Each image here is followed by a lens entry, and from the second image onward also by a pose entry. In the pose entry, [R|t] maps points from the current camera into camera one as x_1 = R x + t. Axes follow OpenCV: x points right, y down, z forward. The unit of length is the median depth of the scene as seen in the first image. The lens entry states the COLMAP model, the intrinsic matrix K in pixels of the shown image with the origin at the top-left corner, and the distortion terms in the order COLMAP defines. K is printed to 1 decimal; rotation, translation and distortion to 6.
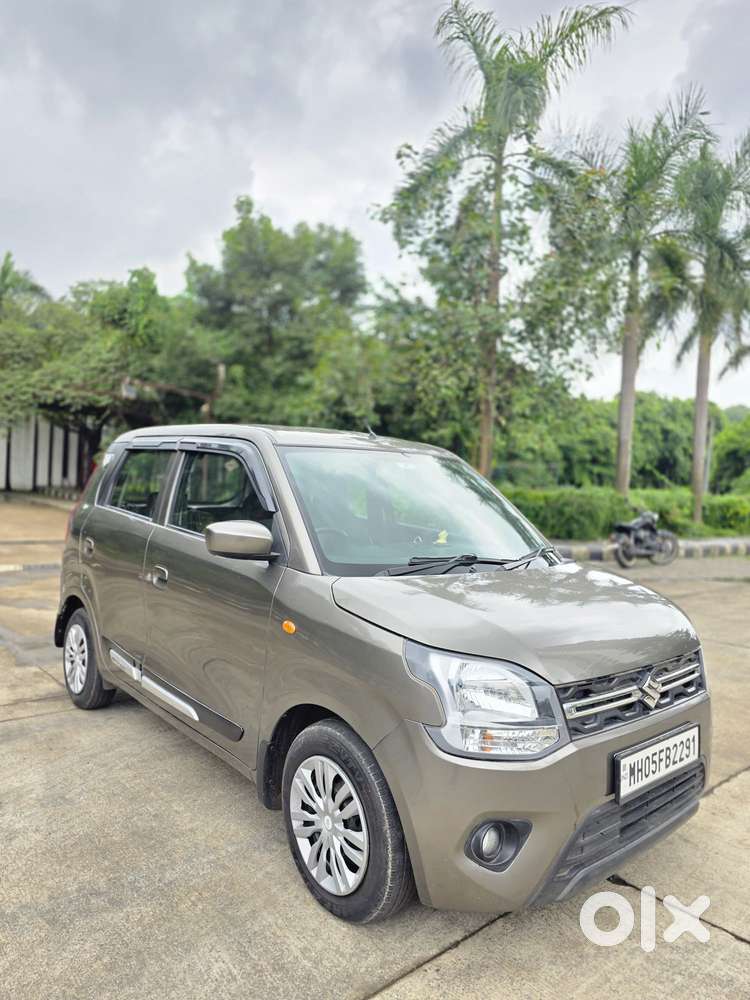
lens RADIAL K [[673.3, 0, 382.1], [0, 673.3, 500.9], [0, 0, 1]] dist [0.048617, -0.049438]
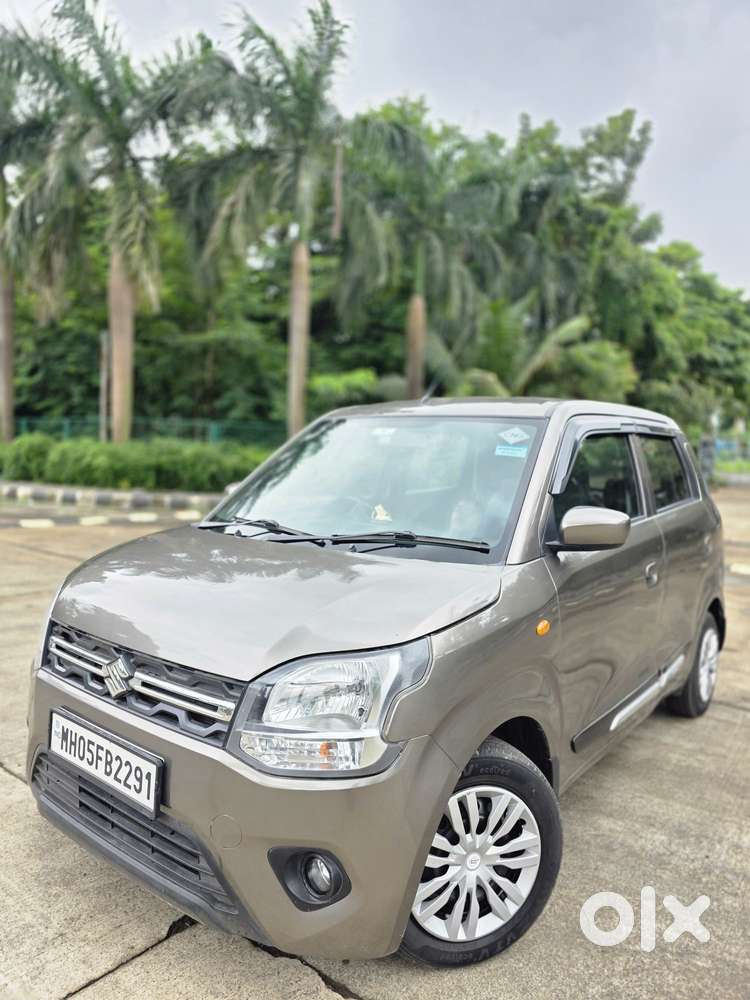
lens RADIAL K [[673.0, 0, 365.6], [0, 673.0, 503.2], [0, 0, 1]] dist [0.043432, -0.042695]
pose [[0.192144, 0.027515, -0.980981, 1.237789], [-0.047258, 0.998707, 0.018756, 0.037089], [0.980228, 0.042755, 0.193196, 1.107731]]
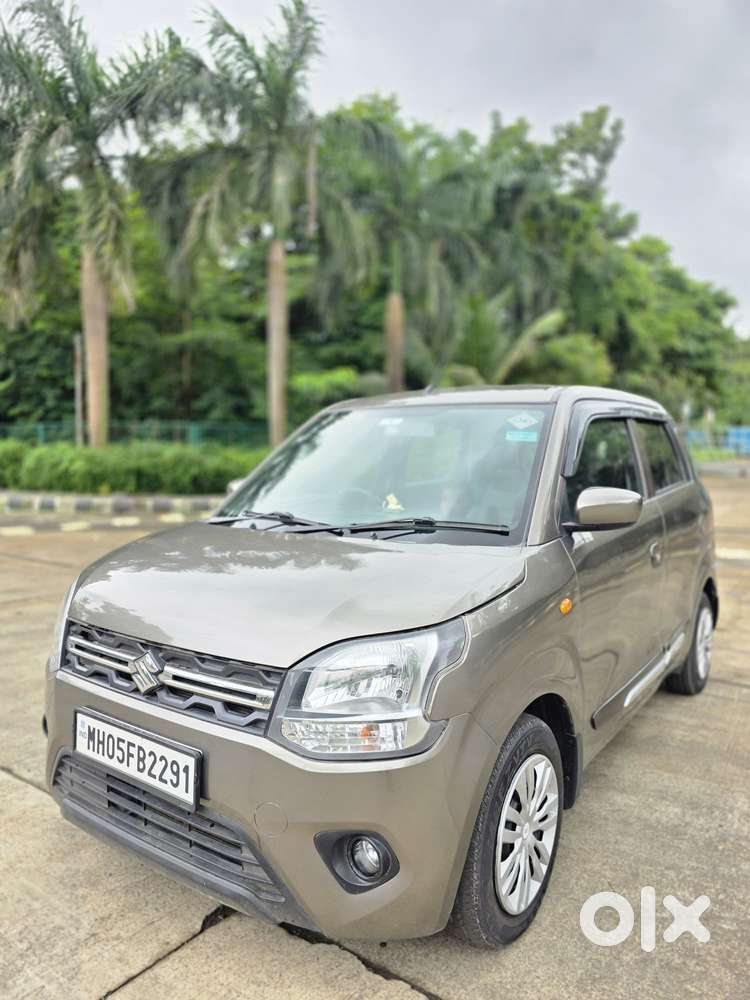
lens RADIAL K [[673.3, 0, 382.1], [0, 673.3, 500.9], [0, 0, 1]] dist [0.048617, -0.049438]
pose [[0.244181, 0.019471, -0.969534, 1.231293], [-0.017076, 0.999730, 0.015777, 0.054787], [0.969579, 0.012704, 0.244448, 1.053476]]
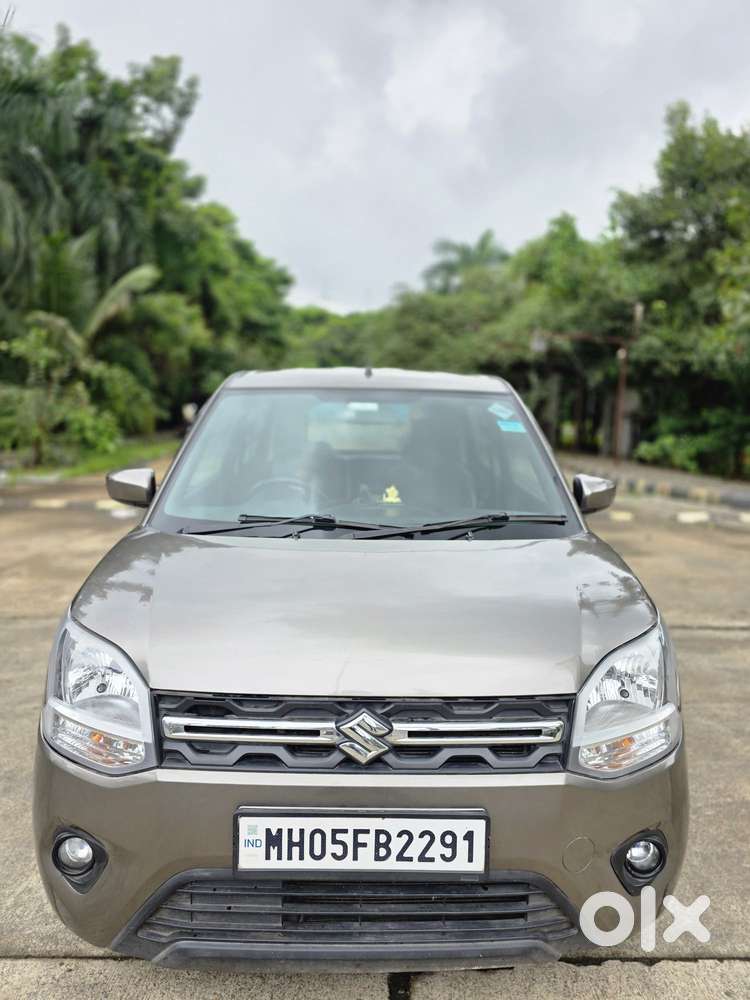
lens RADIAL K [[673.0, 0, 365.6], [0, 673.0, 503.2], [0, 0, 1]] dist [0.043432, -0.042695]
pose [[0.767953, 0.047364, -0.638752, 0.782109], [-0.001516, 0.997394, 0.072135, 0.011677], [0.640504, -0.054428, 0.766024, 0.510663]]
